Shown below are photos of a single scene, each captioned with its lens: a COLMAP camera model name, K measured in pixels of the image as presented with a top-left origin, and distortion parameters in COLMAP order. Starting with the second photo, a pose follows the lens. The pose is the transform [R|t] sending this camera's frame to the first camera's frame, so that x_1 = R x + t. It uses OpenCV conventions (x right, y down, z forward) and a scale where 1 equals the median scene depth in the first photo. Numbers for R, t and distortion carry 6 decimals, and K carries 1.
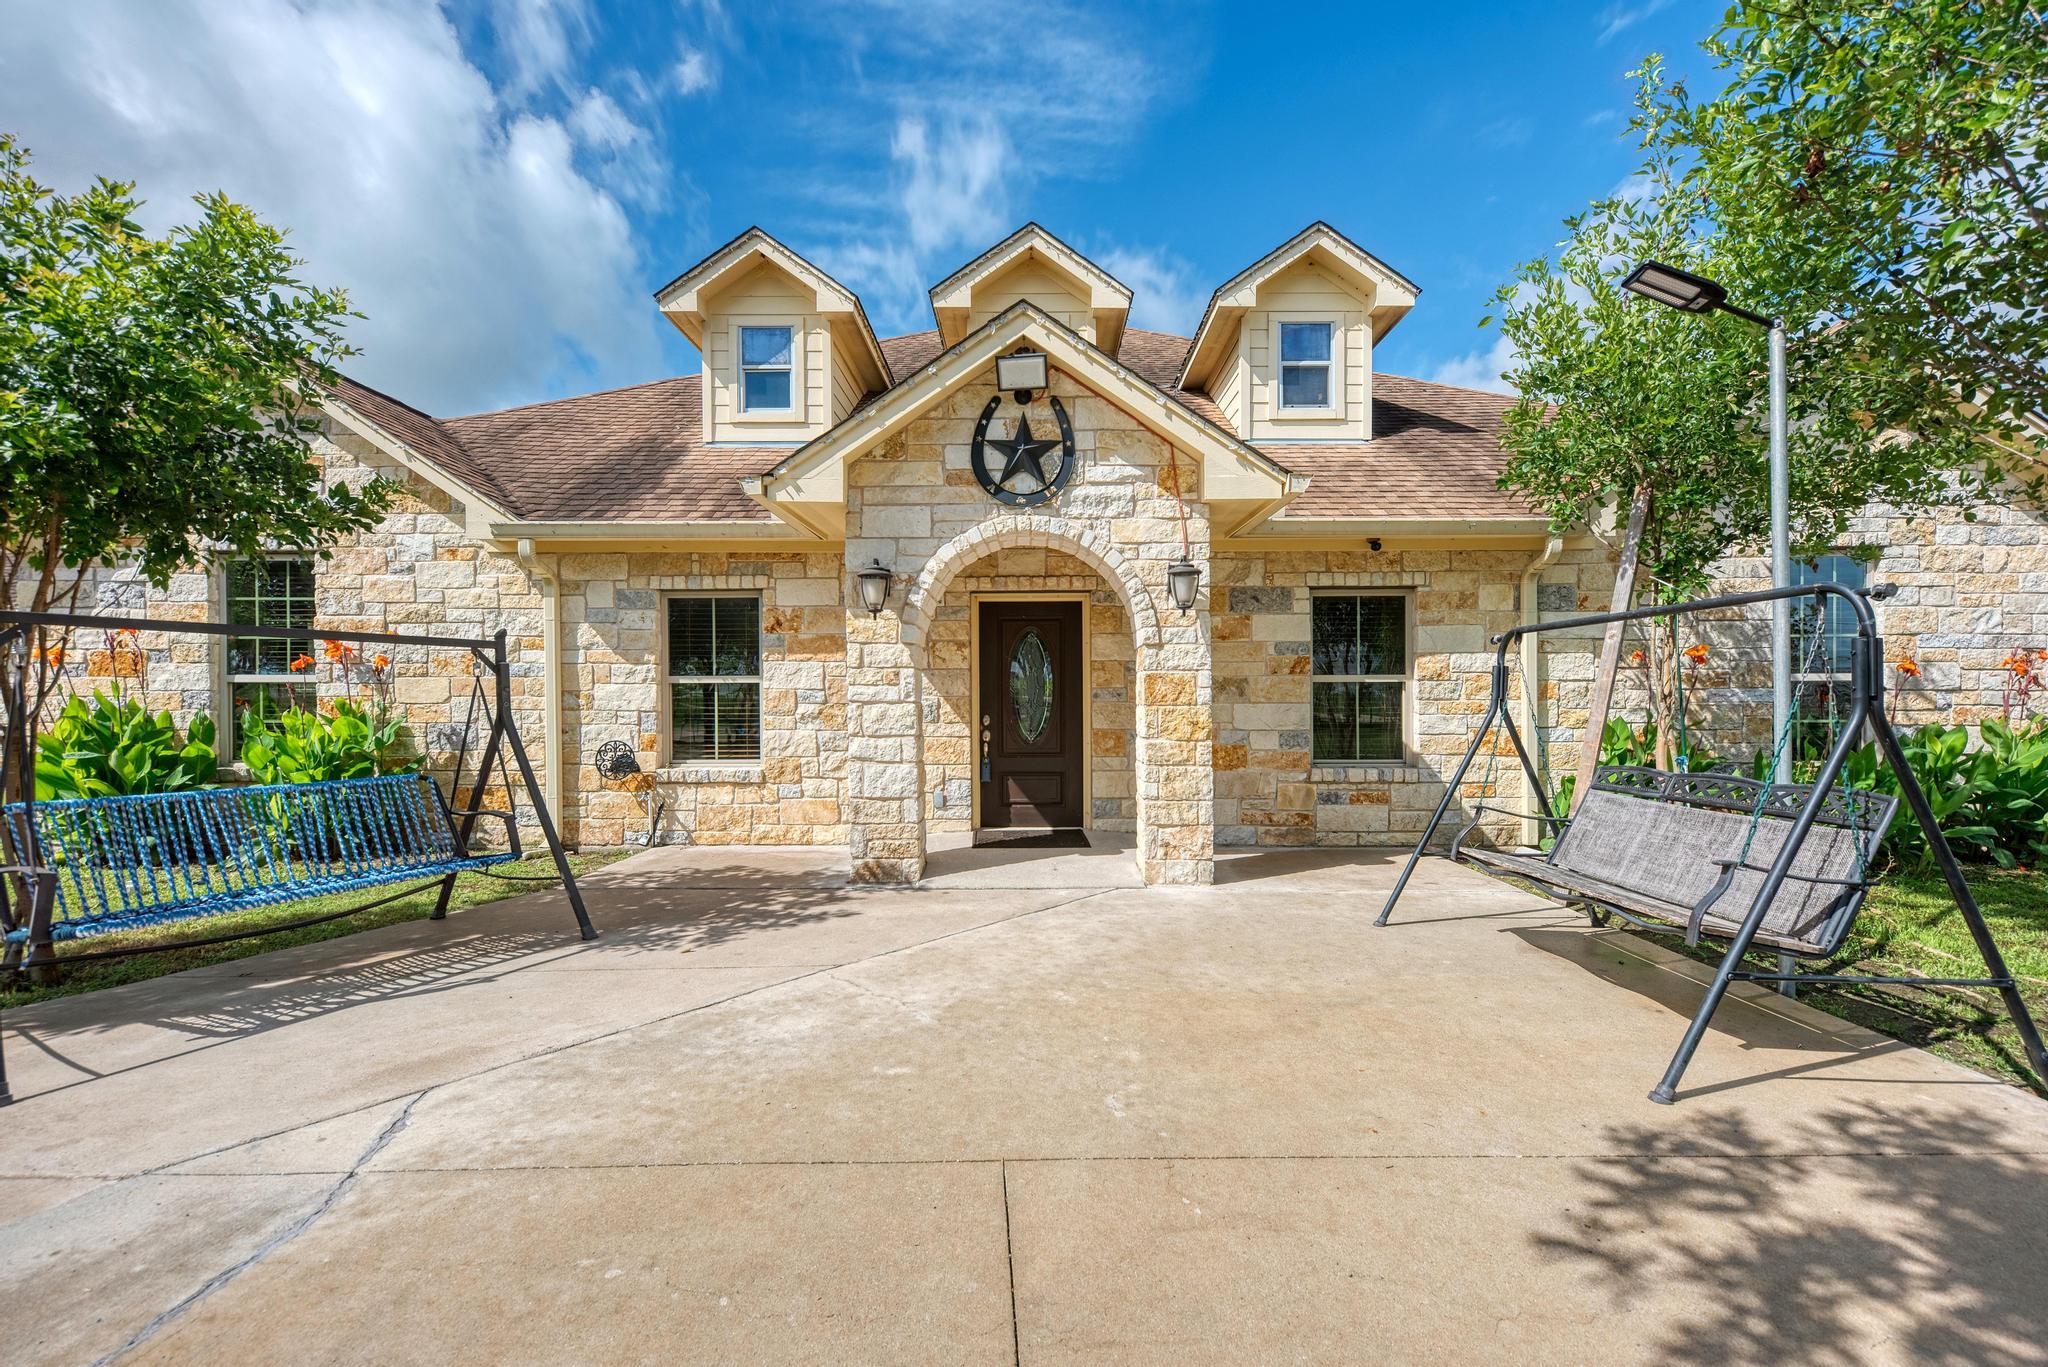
lens RADIAL K [[783.7, 0, 1027.5], [0, 783.7, 683.6], [0, 0, 1]] dist [0.001023, 0.000110]
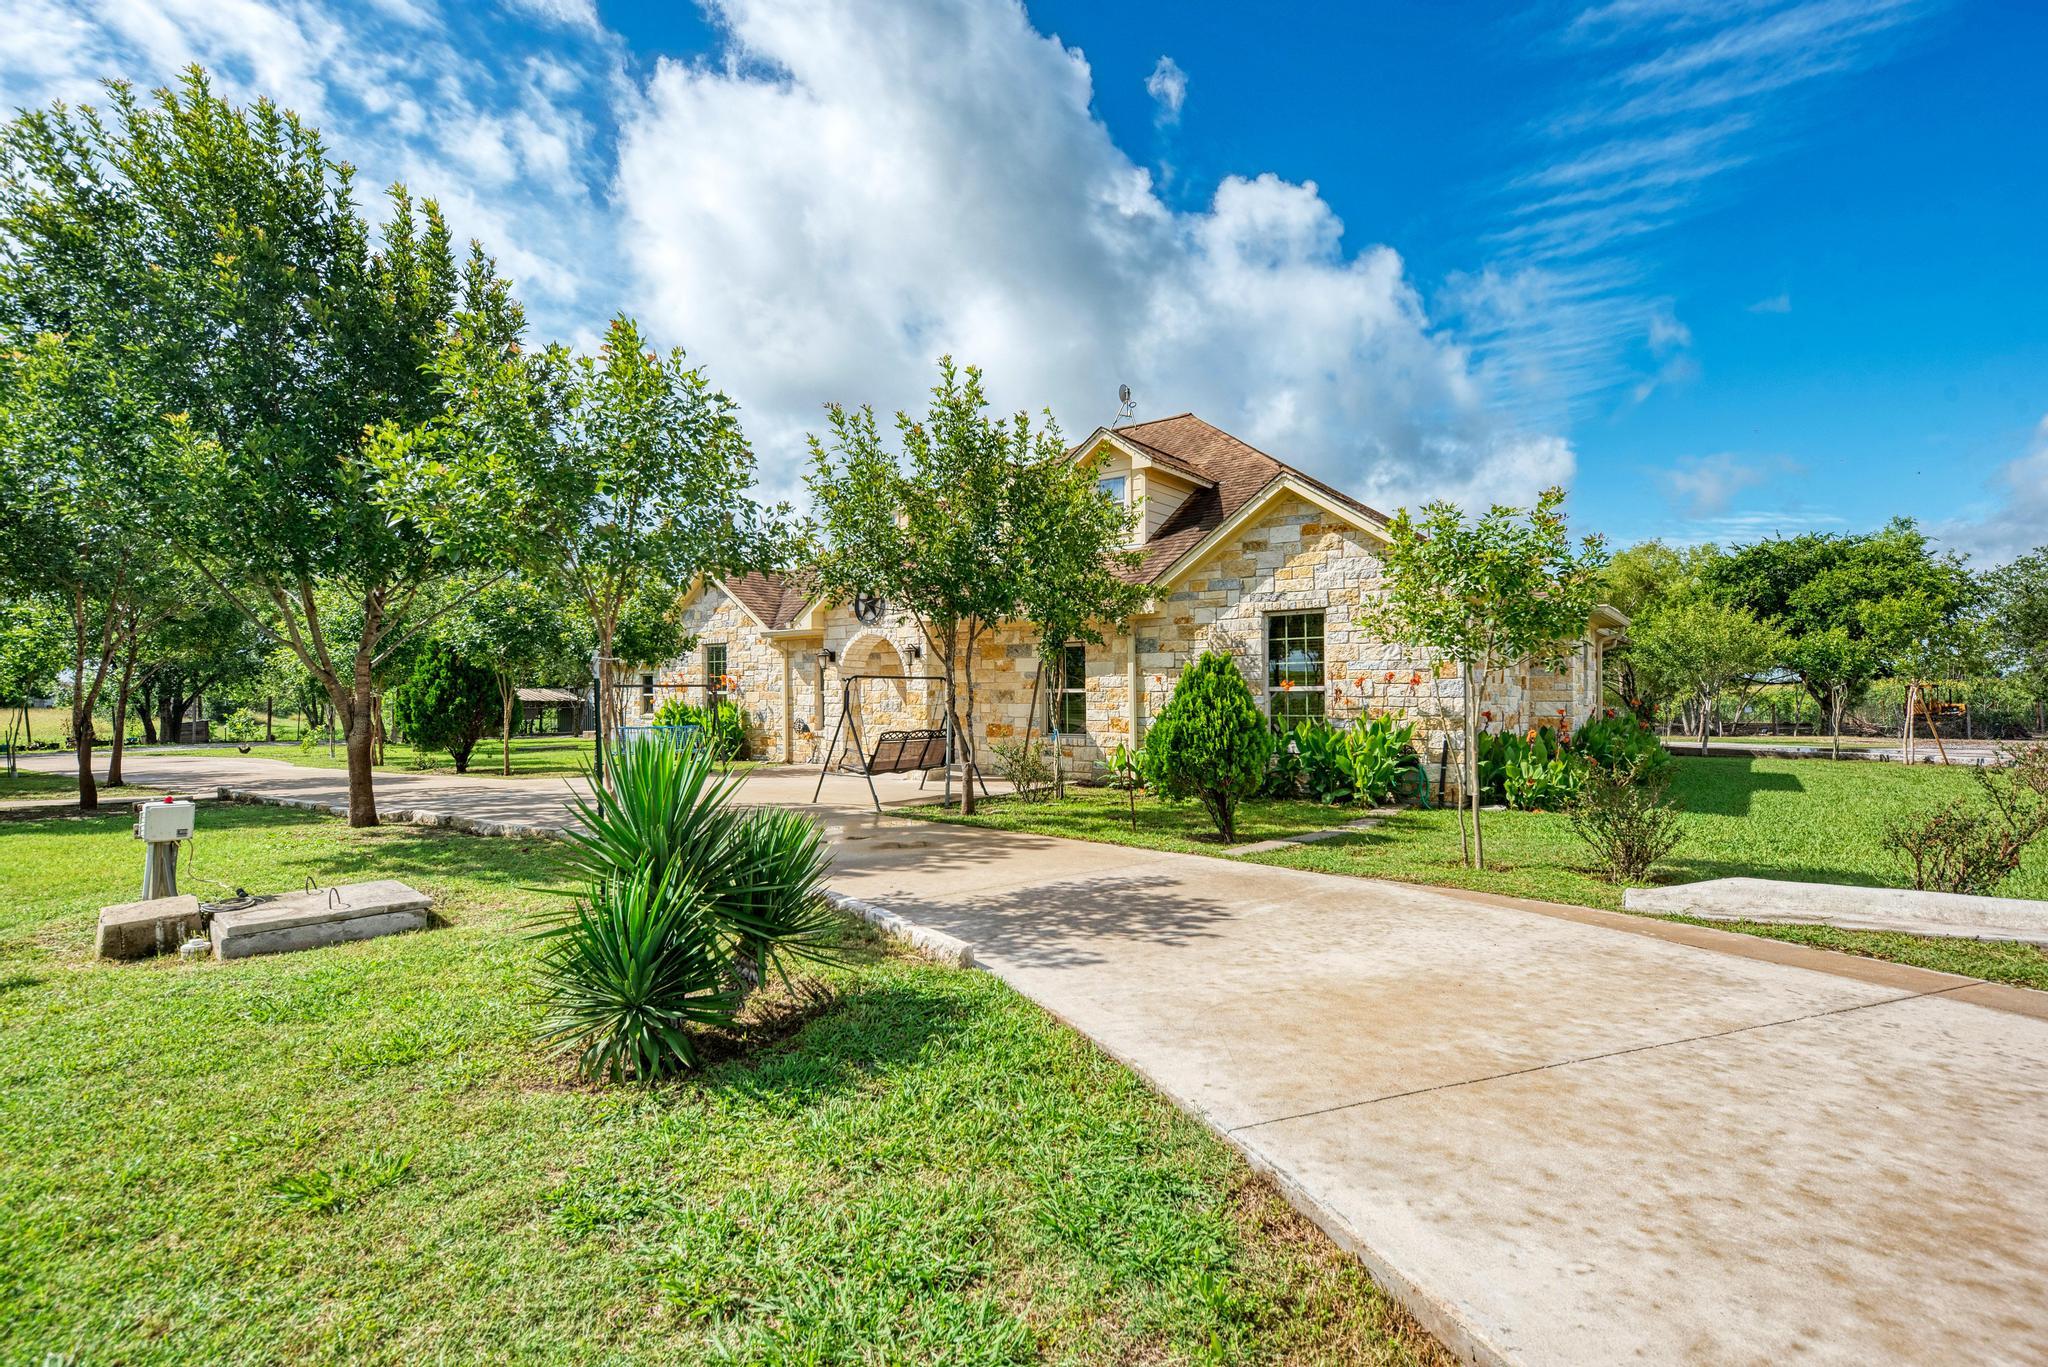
lens RADIAL K [[1022.8, 0, 1021.9], [0, 1022.8, 685.3], [0, 0, 1]] dist [-0.000663, -0.000007]
pose [[0.788982, -0.007357, -0.614373, 1.883744], [0.002968, 0.999962, -0.008164, 0.000477], [0.614409, 0.004618, 0.788974, -1.024517]]
